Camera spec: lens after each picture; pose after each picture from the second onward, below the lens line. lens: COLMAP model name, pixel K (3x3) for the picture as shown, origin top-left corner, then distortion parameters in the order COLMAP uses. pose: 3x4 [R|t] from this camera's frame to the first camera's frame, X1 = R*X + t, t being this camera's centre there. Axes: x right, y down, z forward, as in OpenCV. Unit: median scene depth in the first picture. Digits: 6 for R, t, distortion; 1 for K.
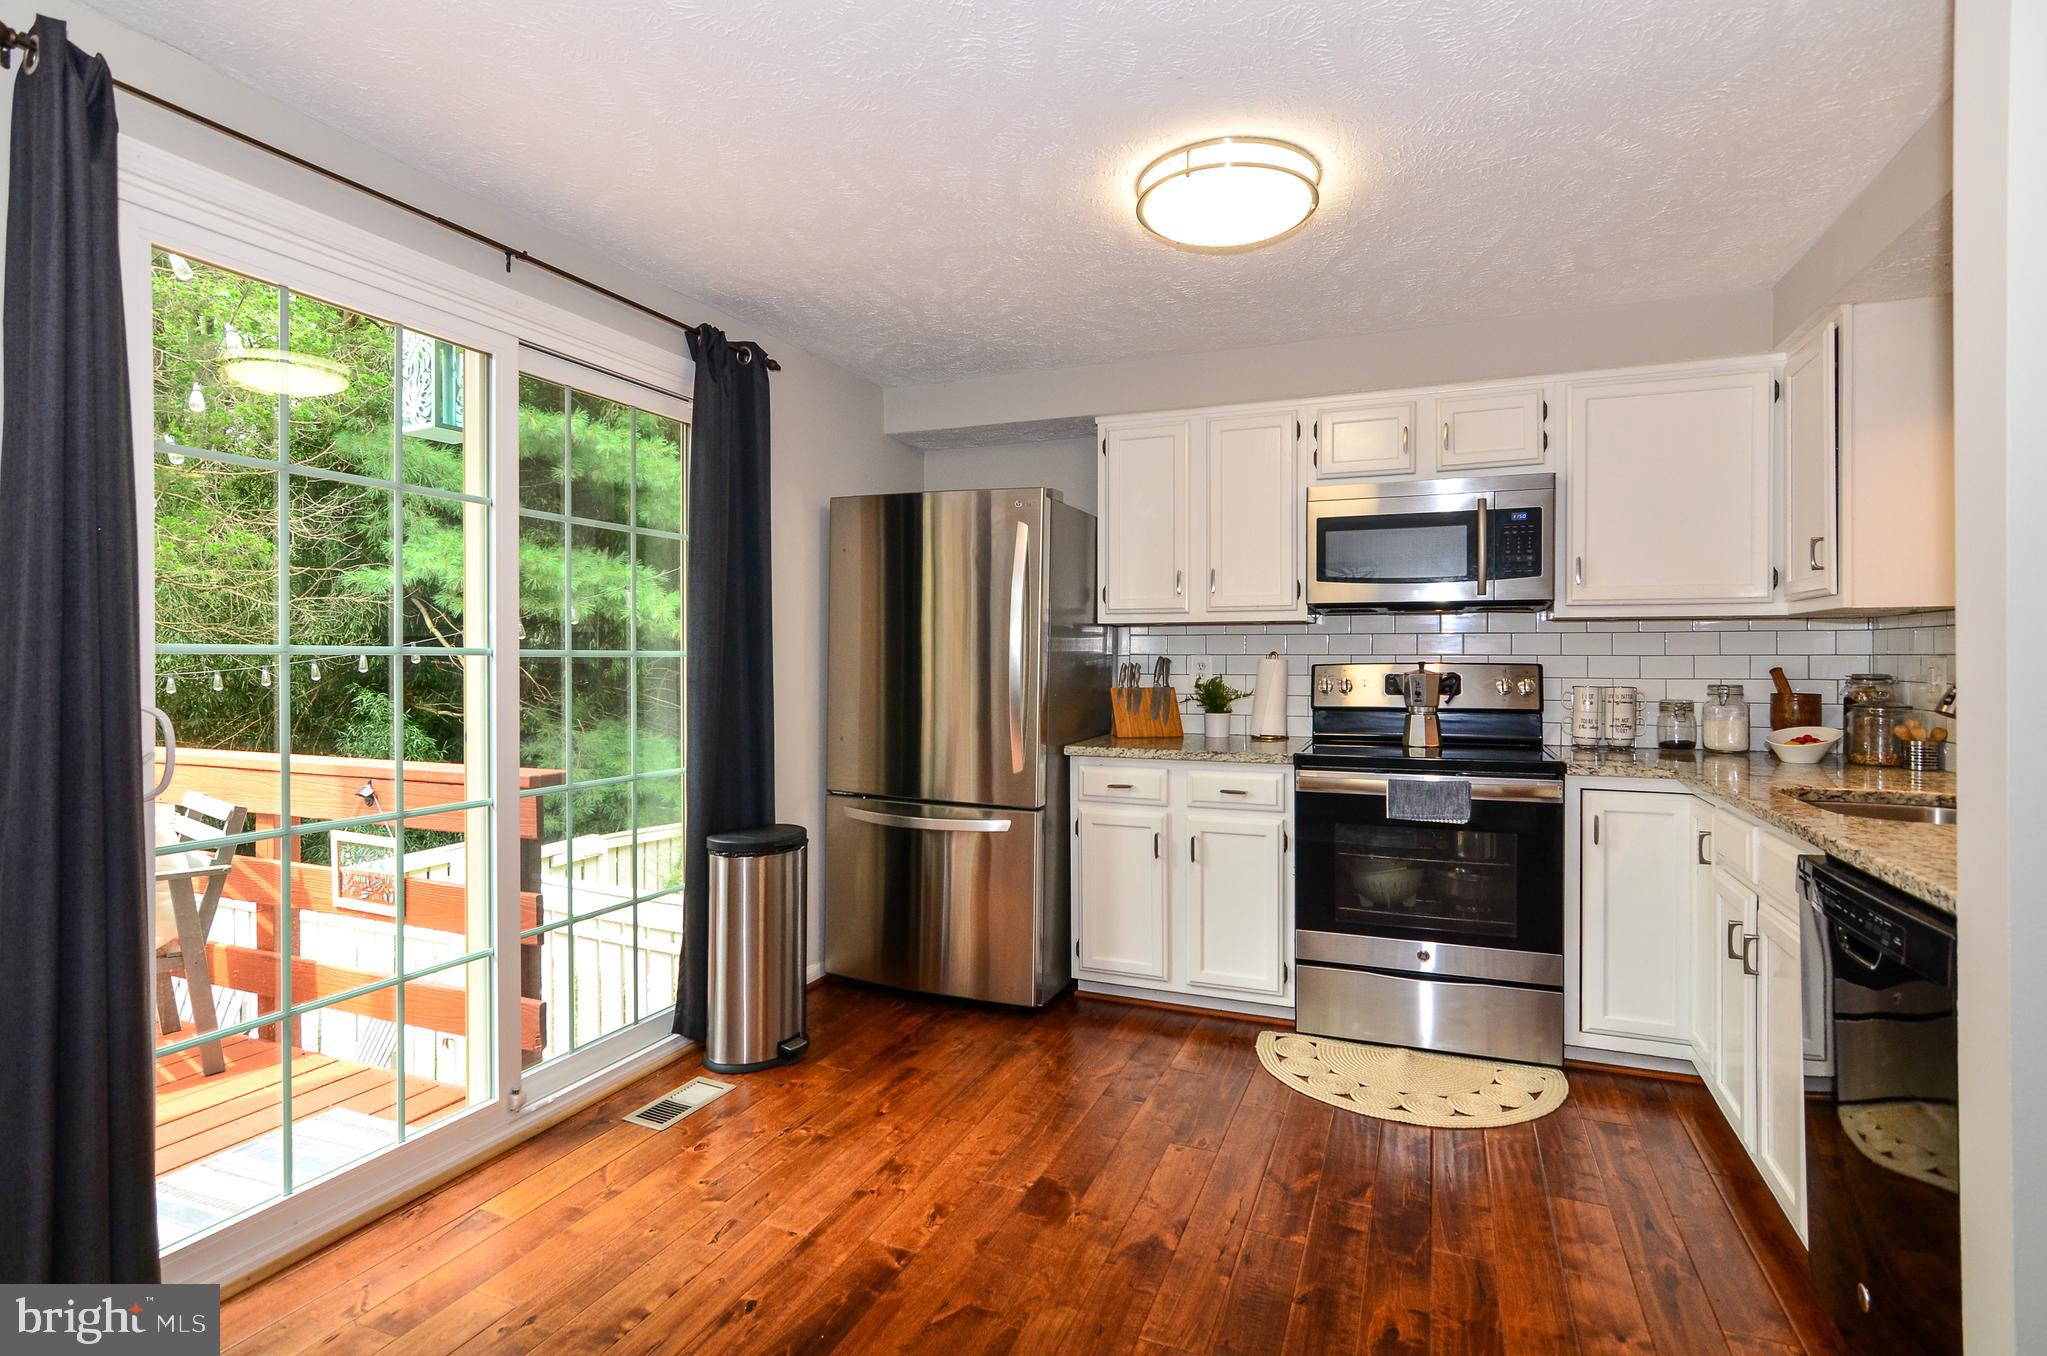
lens RADIAL K [[1017.6, 0, 1017.6], [0, 1017.6, 652.3], [0, 0, 1]] dist [0.001084, 0.000630]
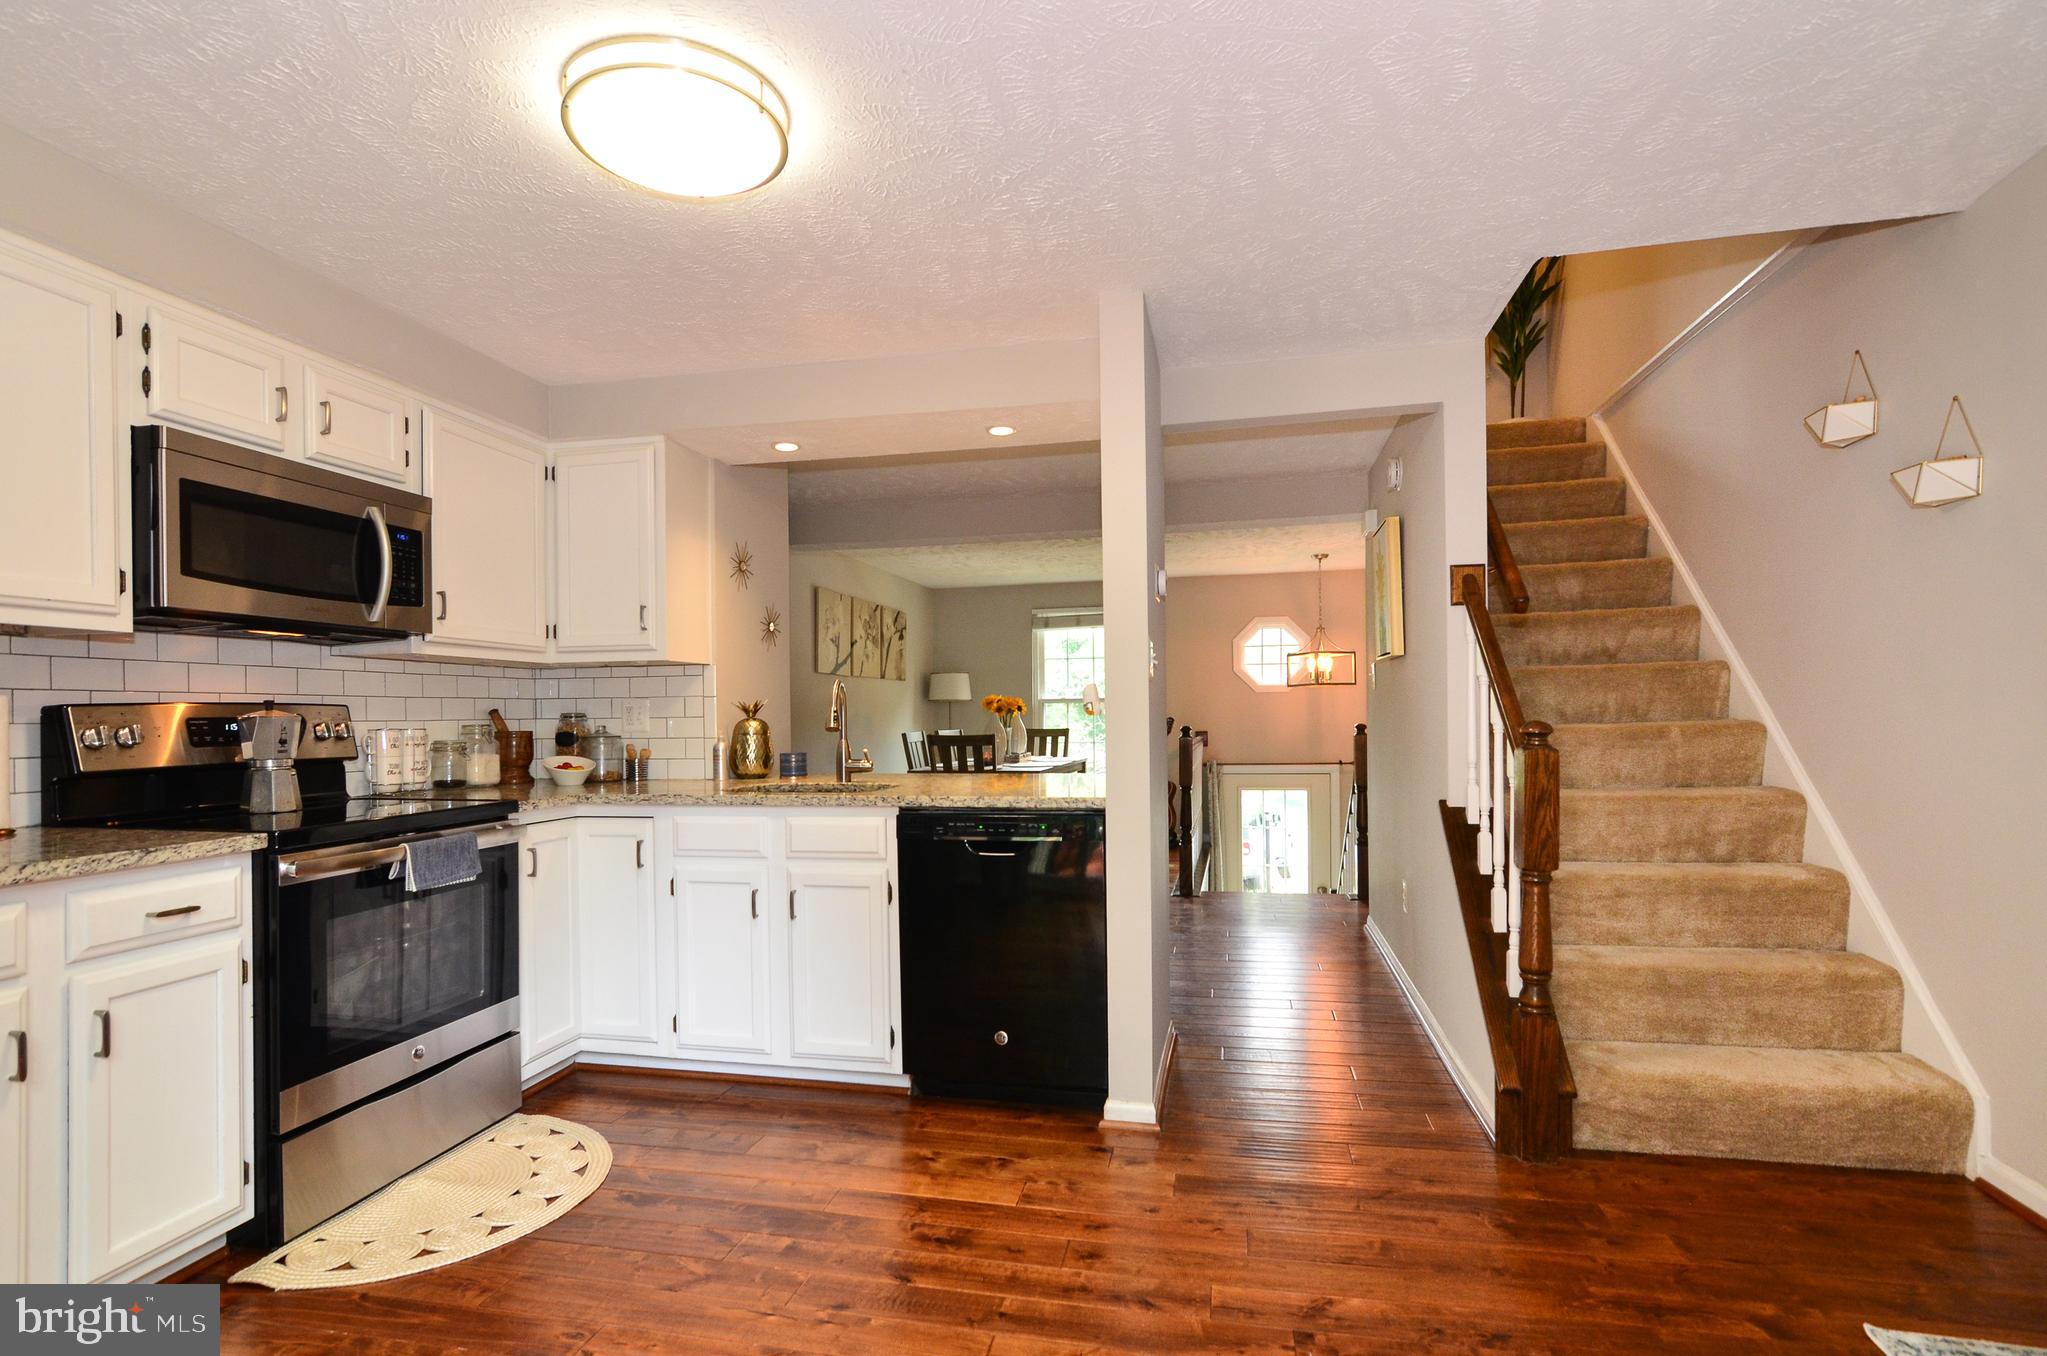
lens RADIAL K [[983.5, 0, 1017.7], [0, 983.5, 719.3], [0, 0, 1]] dist [-0.002011, -0.000055]
pose [[-0.169078, -0.005122, 0.985589, -0.489814], [0.006497, 0.999959, 0.006311, 0.026052], [-0.985581, 0.007471, -0.169037, 0.681016]]
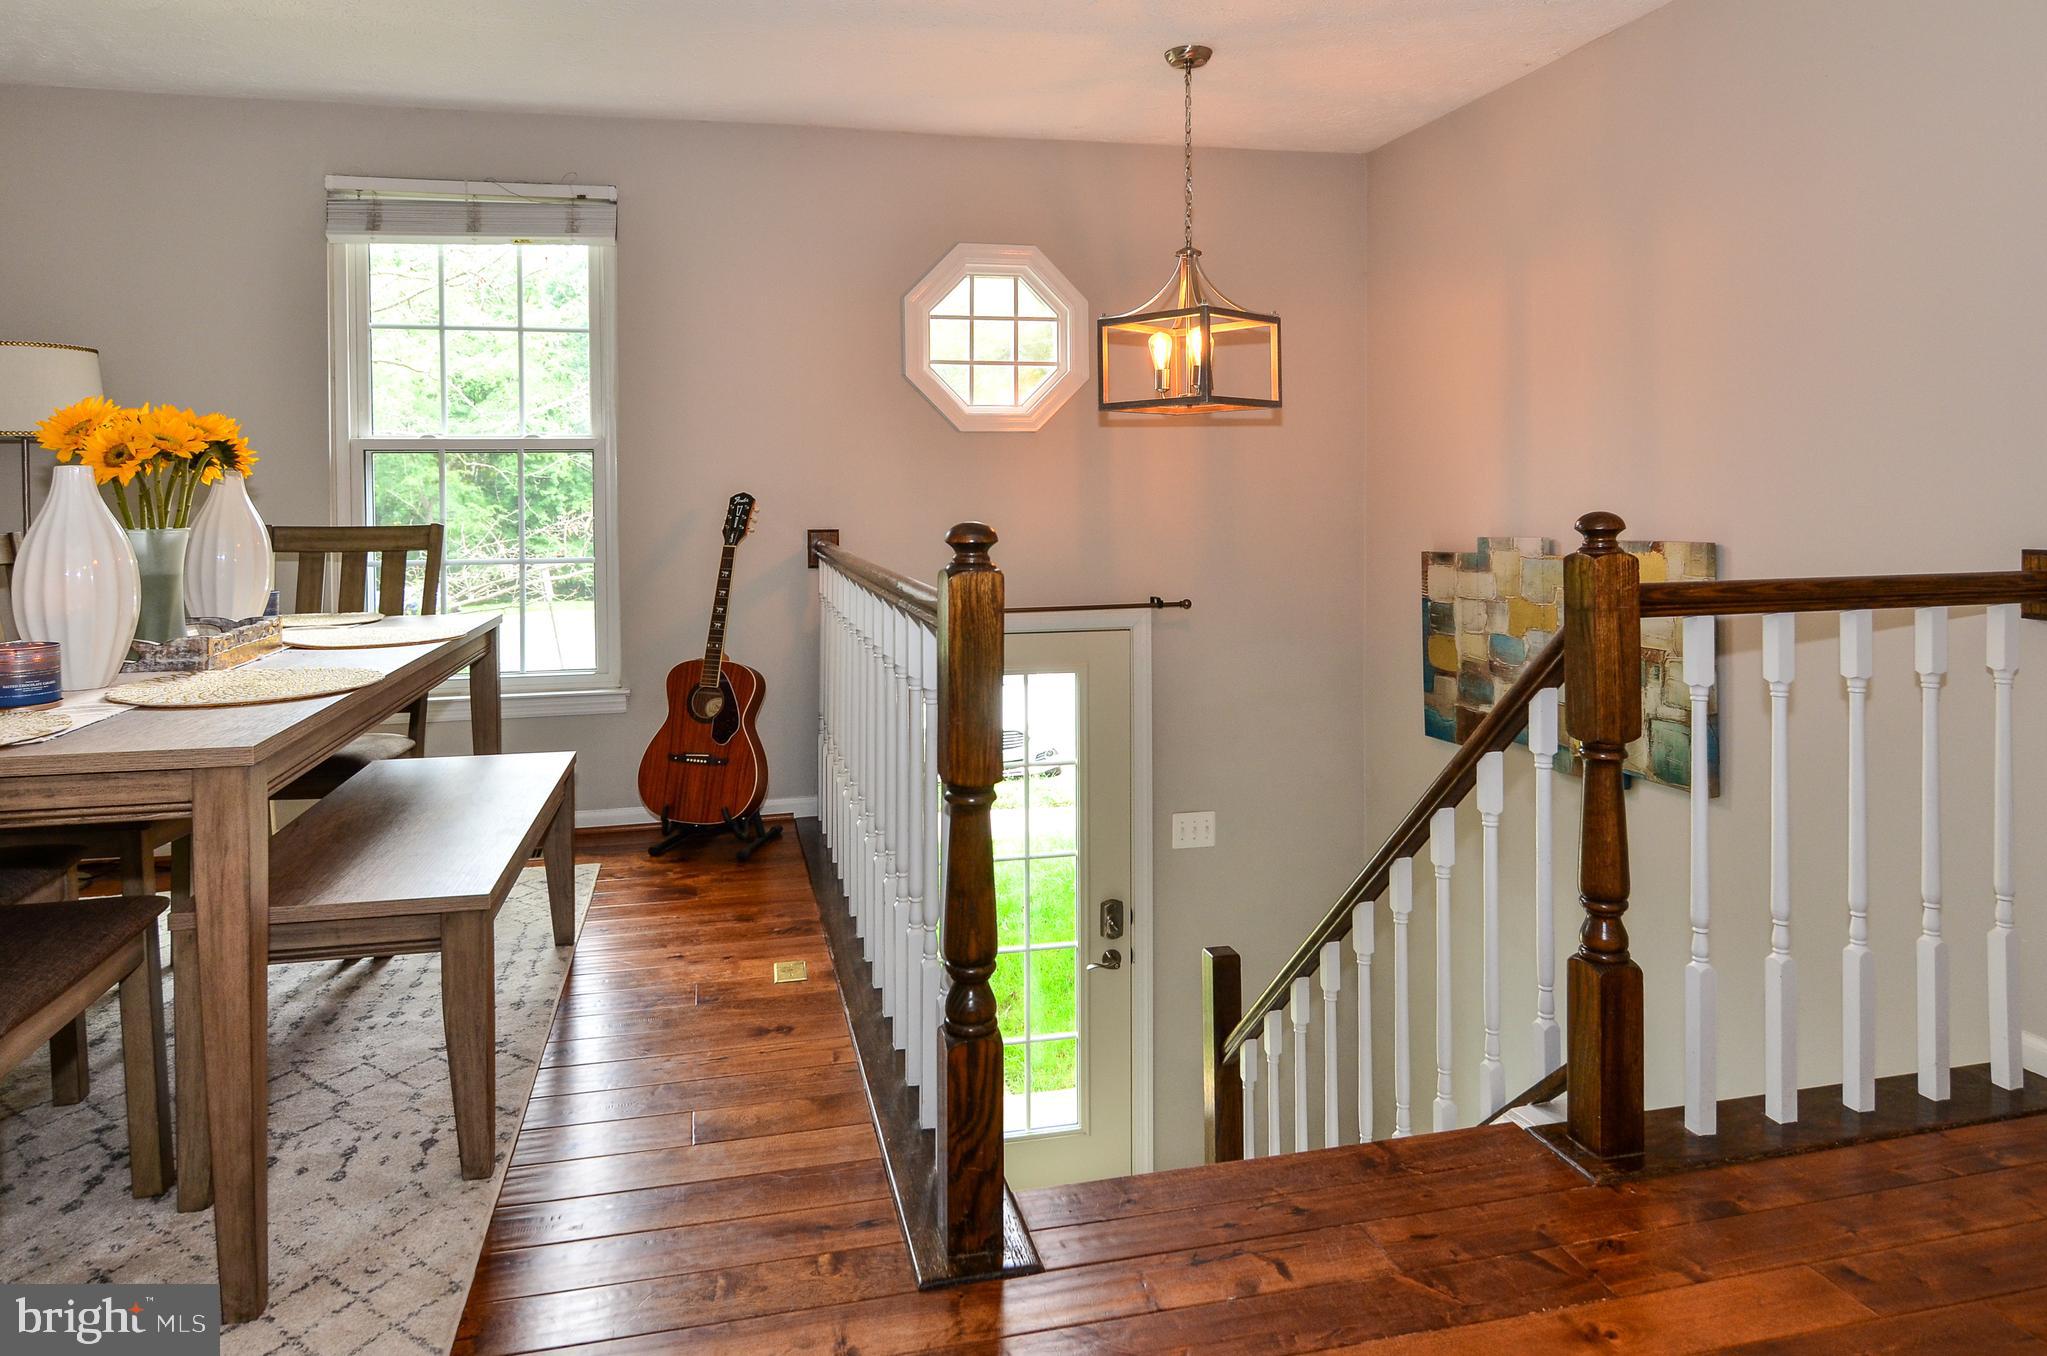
lens RADIAL K [[1264.8, 0, 1025.8], [0, 1264.8, 505.7], [0, 0, 1]] dist [-0.000685, 0.001601]
pose [[-0.584971, -0.007229, 0.811022, 1.015794], [0.003582, 0.999927, 0.011497, 0.040496], [-0.811046, 0.009630, -0.584902, 0.301274]]
